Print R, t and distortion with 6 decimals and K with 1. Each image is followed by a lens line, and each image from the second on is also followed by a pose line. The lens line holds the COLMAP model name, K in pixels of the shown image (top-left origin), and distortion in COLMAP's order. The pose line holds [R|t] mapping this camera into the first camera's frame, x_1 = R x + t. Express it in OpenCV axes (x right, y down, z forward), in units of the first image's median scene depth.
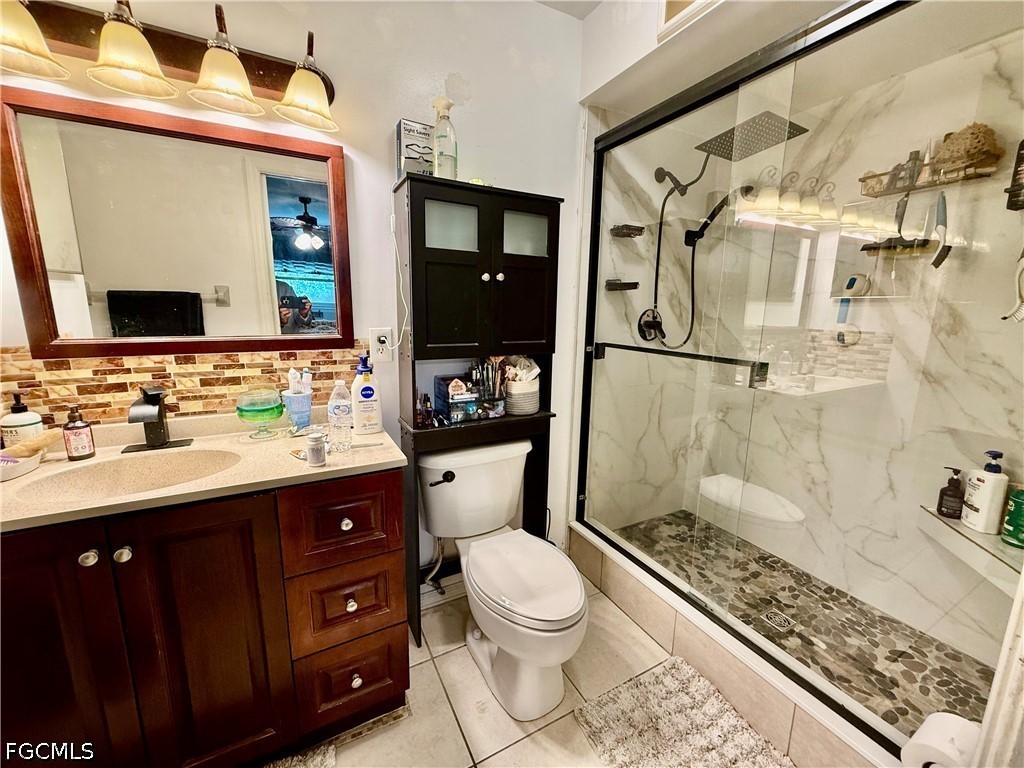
lens RADIAL K [[409.4, 0, 512.5], [0, 409.4, 383.6], [0, 0, 1]] dist [0.000939, 0.000007]
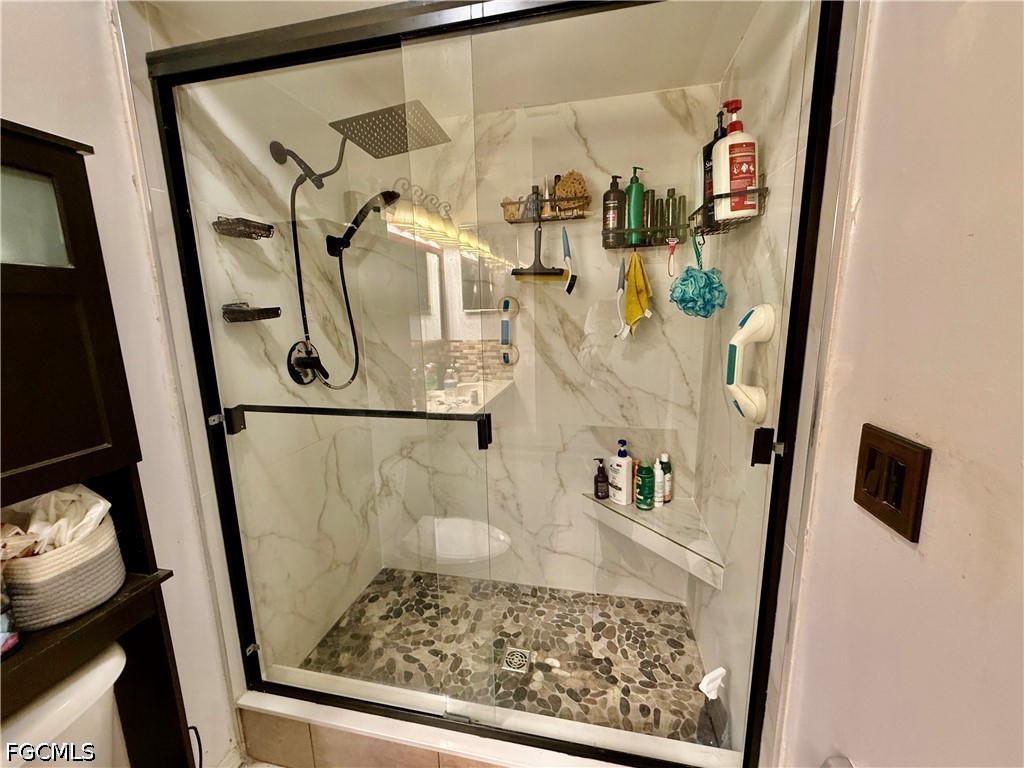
lens RADIAL K [[409.4, 0, 509.5], [0, 409.4, 384.3], [0, 0, 1]] dist [0.000939, 0.000007]
pose [[0.653063, -0.167770, 0.738487, 0.038464], [0.169752, 0.982768, 0.073150, -0.115262], [-0.738034, 0.077588, 0.670288, 0.297681]]
